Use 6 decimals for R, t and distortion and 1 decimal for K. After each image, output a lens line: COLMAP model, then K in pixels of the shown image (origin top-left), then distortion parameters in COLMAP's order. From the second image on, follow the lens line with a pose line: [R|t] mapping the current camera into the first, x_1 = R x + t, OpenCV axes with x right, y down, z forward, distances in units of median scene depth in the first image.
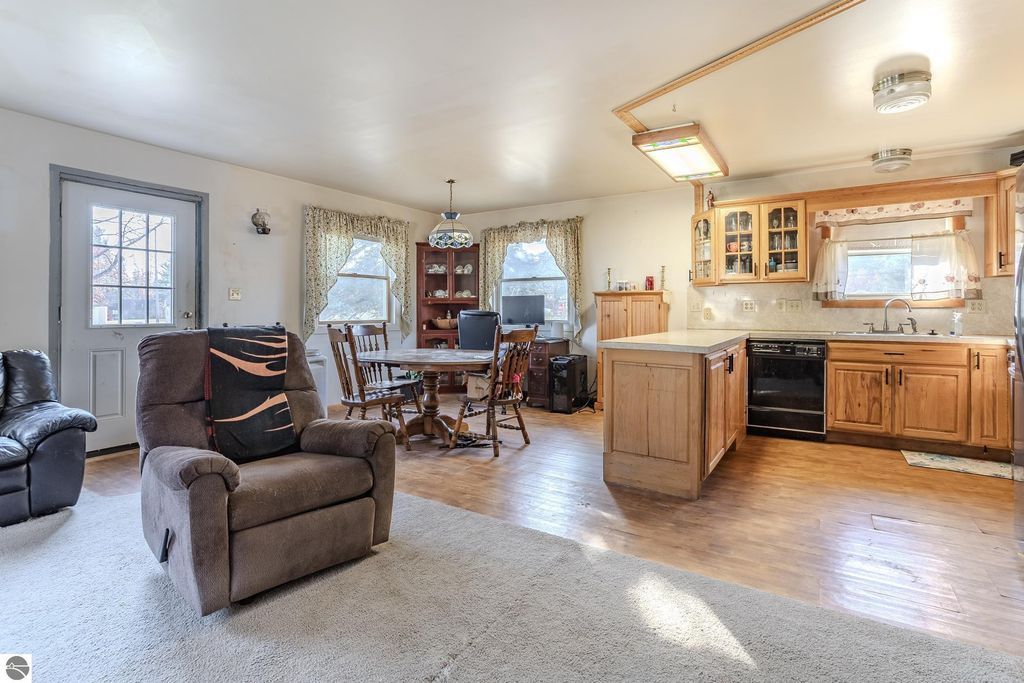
lens RADIAL K [[491.1, 0, 500.6], [0, 491.1, 305.6], [0, 0, 1]] dist [-0.011749, 0.002272]
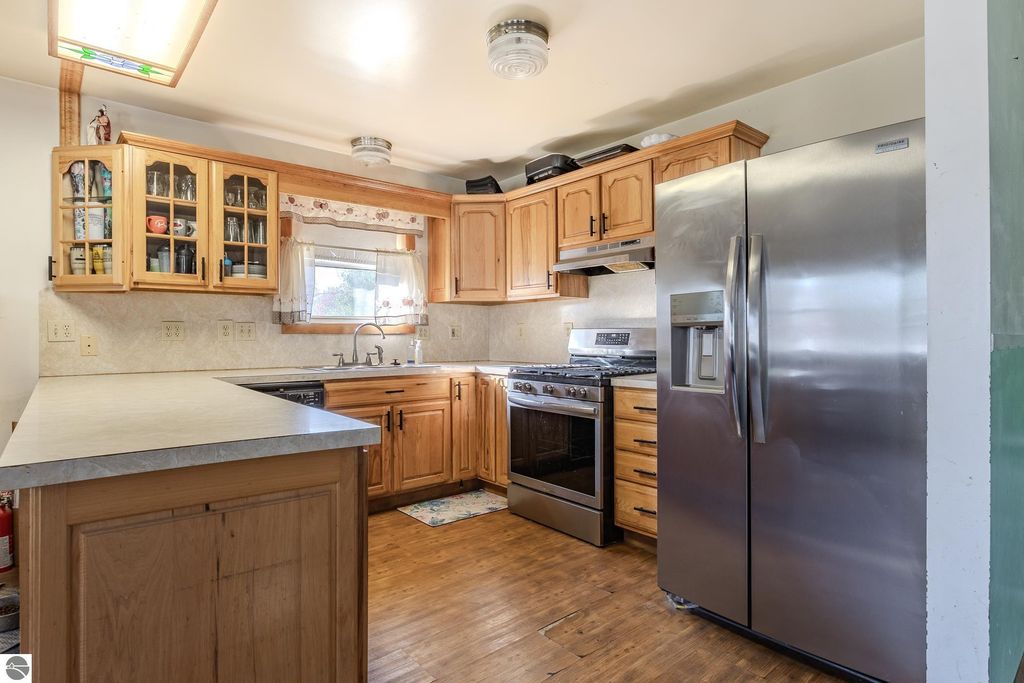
lens RADIAL K [[540.7, 0, 495.3], [0, 540.7, 334.9], [0, 0, 1]] dist [-0.009656, 0.000986]
pose [[0.299783, -0.000473, 0.954007, 0.007814], [-0.004793, 0.999987, 0.002002, 0.002761], [-0.953995, -0.005173, 0.299777, 0.476728]]
